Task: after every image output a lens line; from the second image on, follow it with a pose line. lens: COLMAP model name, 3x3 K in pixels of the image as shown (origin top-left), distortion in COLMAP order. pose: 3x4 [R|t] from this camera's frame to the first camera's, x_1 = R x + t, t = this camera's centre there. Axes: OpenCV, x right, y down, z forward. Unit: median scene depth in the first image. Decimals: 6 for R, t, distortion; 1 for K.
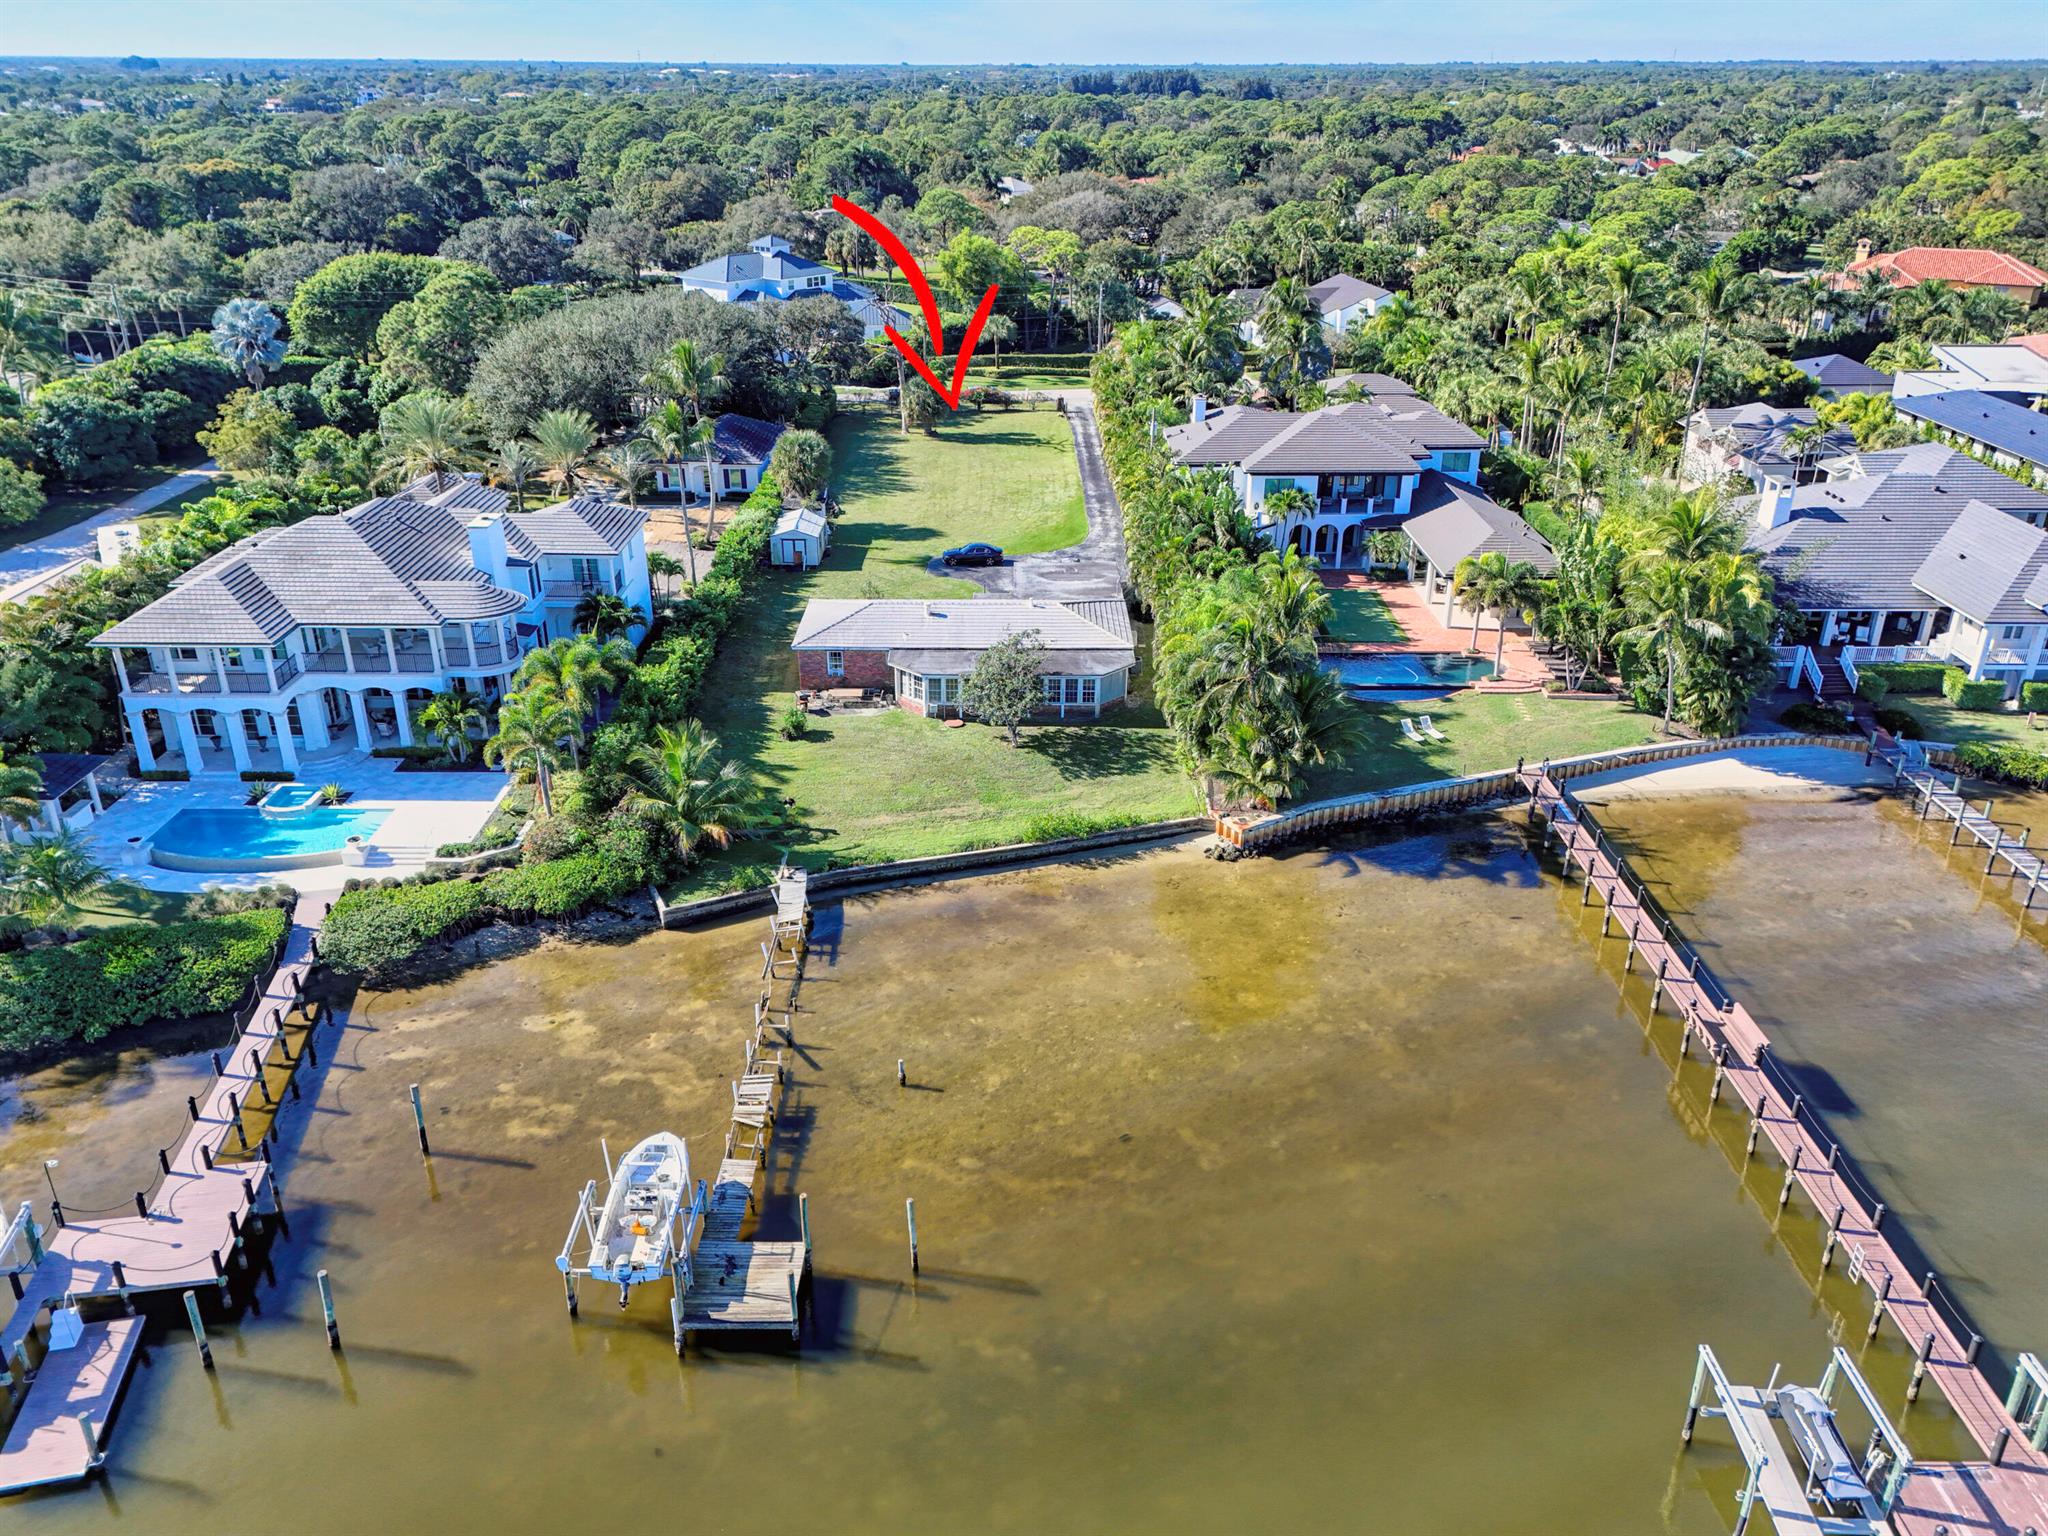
lens RADIAL K [[1492.0, 0, 1021.1], [0, 1492.0, 780.7], [0, 0, 1]] dist [0.109256, -0.133459]
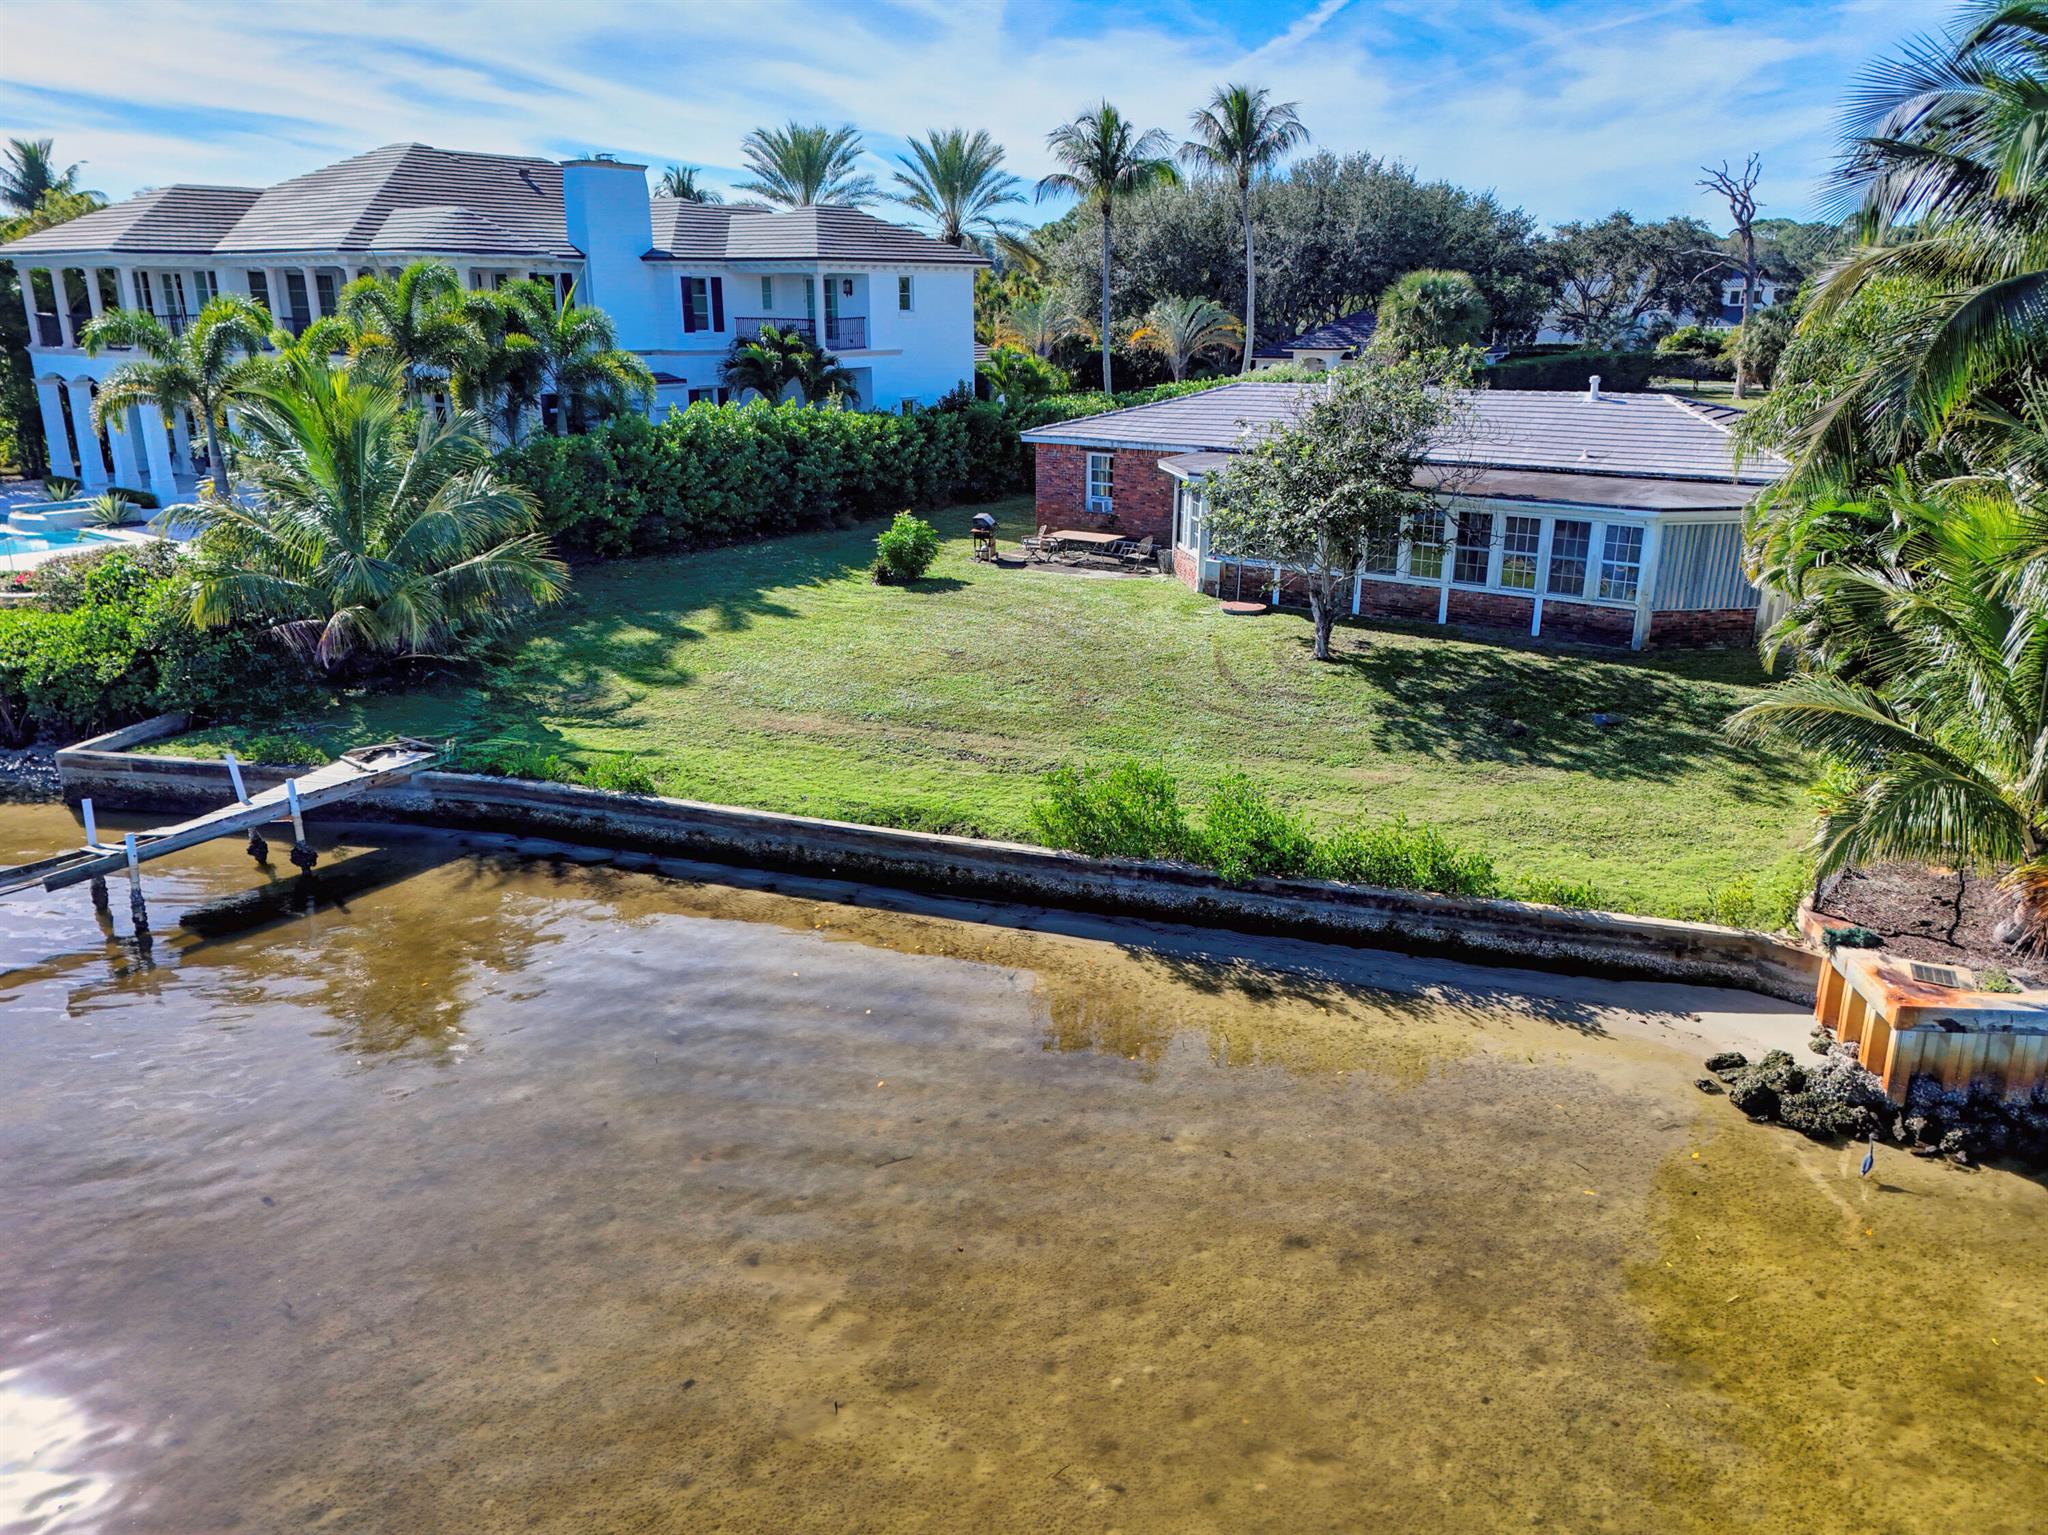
lens RADIAL K [[1509.6, 0, 1024.0], [0, 1509.6, 767.5], [0, 0, 1]] dist [0.072514, -0.058055]
pose [[0.790574, 0.179112, -0.585587, 0.148527], [-0.259417, 0.964180, -0.055316, 0.038282], [0.554703, 0.195642, 0.808720, 0.652732]]
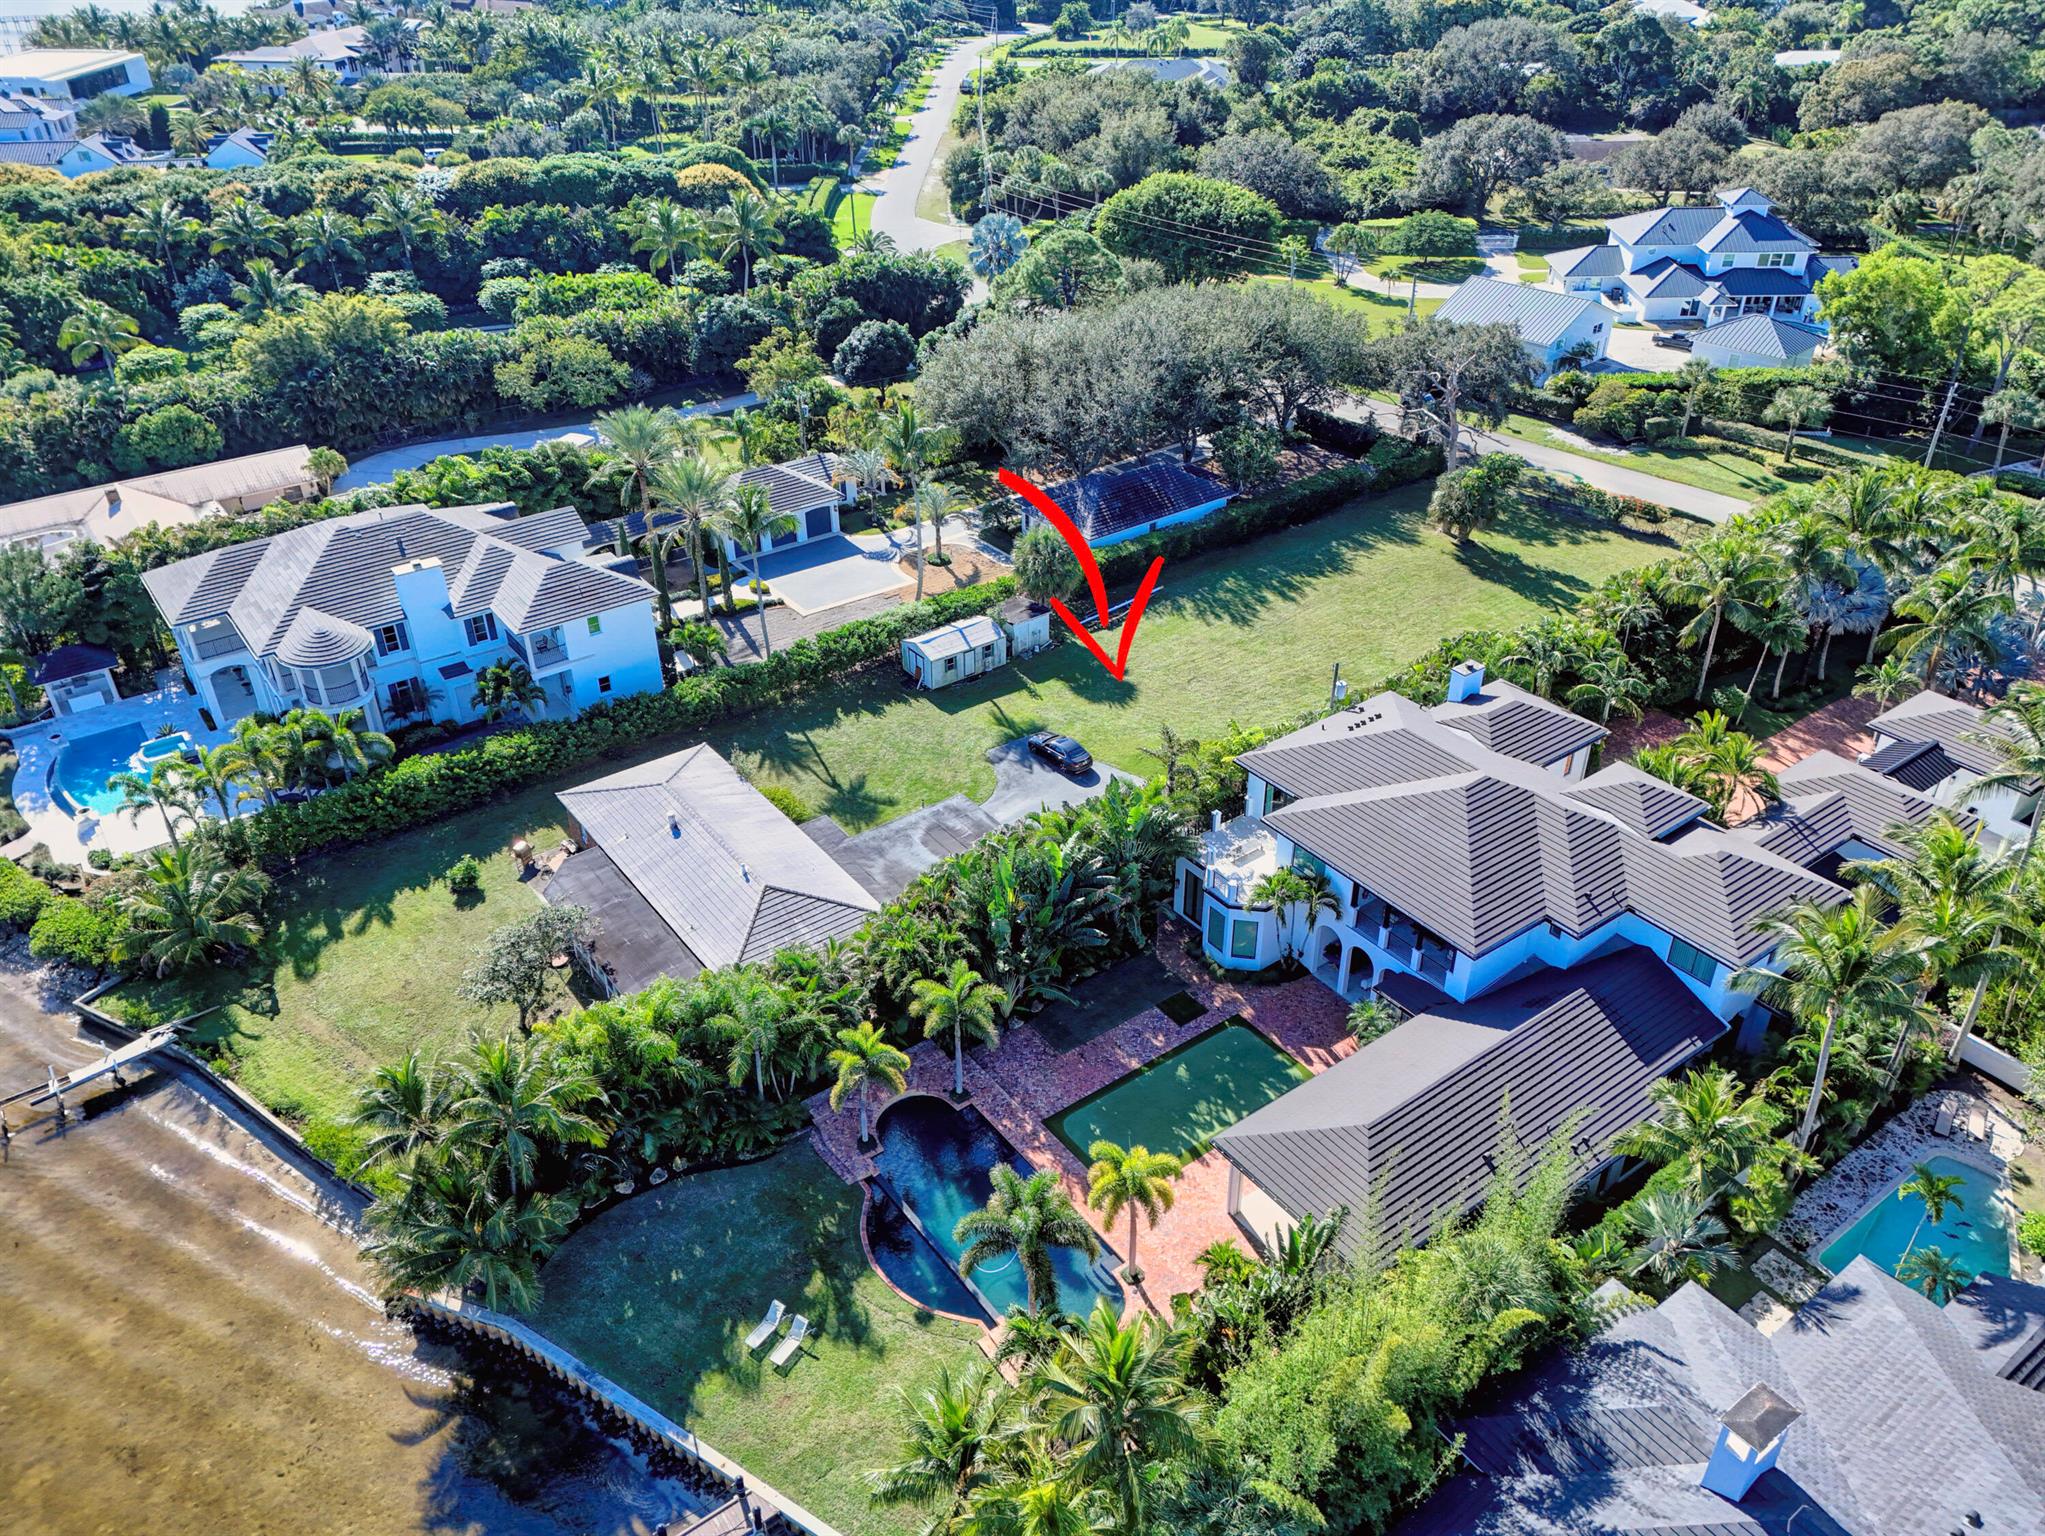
lens RADIAL K [[1489.8, 0, 1019.6], [0, 1489.8, 780.7], [0, 0, 1]] dist [0.109256, -0.133459]
pose [[0.591418, 0.435395, -0.678717, 0.662732], [-0.335357, 0.898262, 0.284010, -0.469621], [0.733322, 0.059644, 0.677261, 0.591026]]
